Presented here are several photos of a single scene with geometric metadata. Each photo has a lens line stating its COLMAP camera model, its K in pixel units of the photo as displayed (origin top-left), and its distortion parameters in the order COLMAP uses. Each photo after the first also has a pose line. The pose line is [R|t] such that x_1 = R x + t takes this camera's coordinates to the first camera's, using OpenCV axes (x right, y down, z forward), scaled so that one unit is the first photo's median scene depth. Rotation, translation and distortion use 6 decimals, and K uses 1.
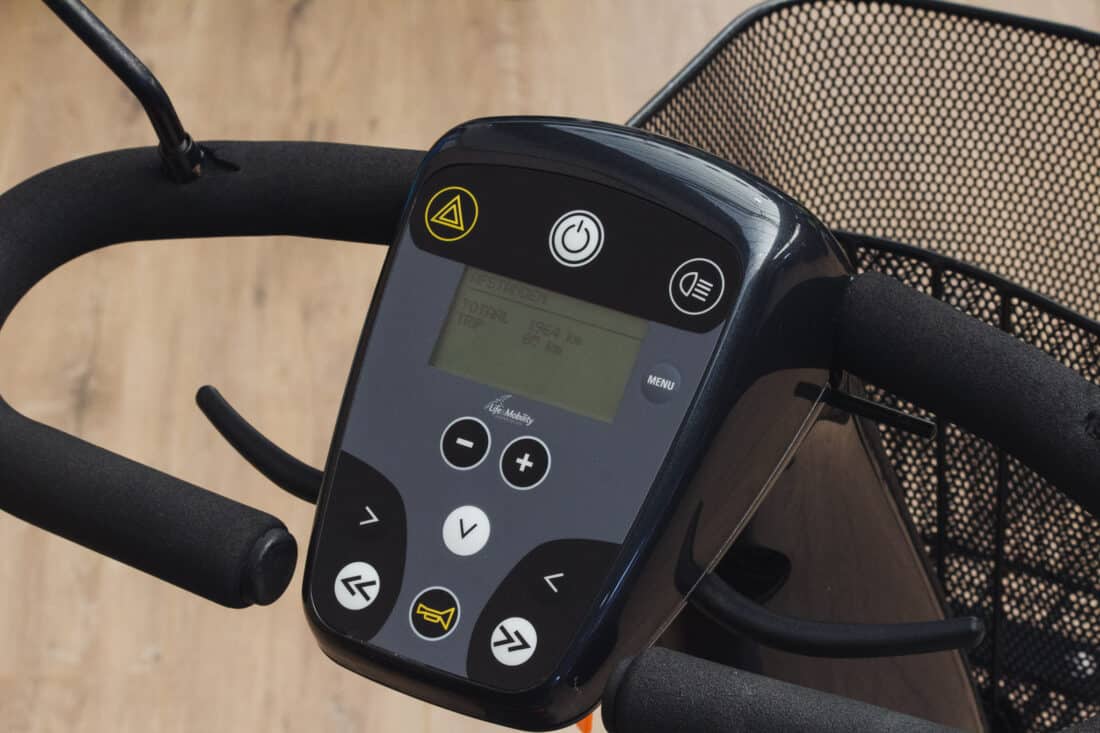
lens RADIAL K [[3335.0, 0, 550.0], [0, 3335.0, 366.5], [0, 0, 1]] dist [-0.279481, 1.798902]
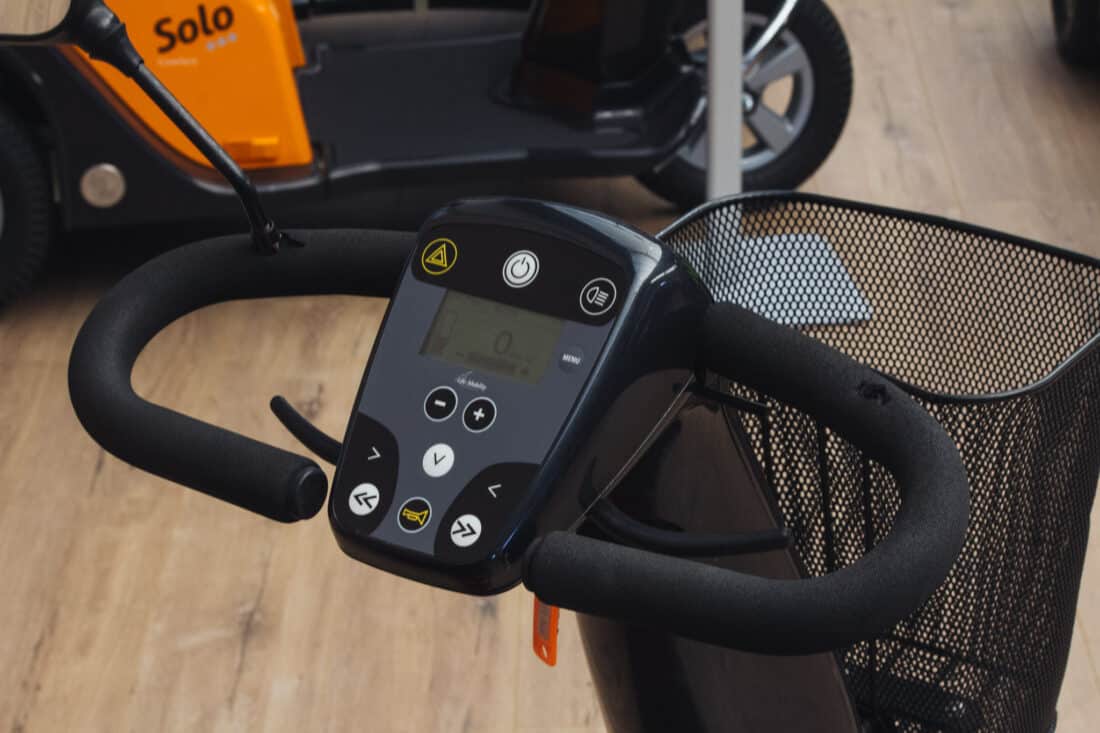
lens RADIAL K [[3003.1, 0, 550.0], [0, 3003.1, 366.5], [0, 0, 1]] dist [-0.310095, -0.388084]
pose [[0.998117, 0.017786, -0.058704, 0.099960], [-0.025832, 0.989915, -0.139284, 0.189599], [0.055634, 0.140538, 0.988511, -0.306445]]
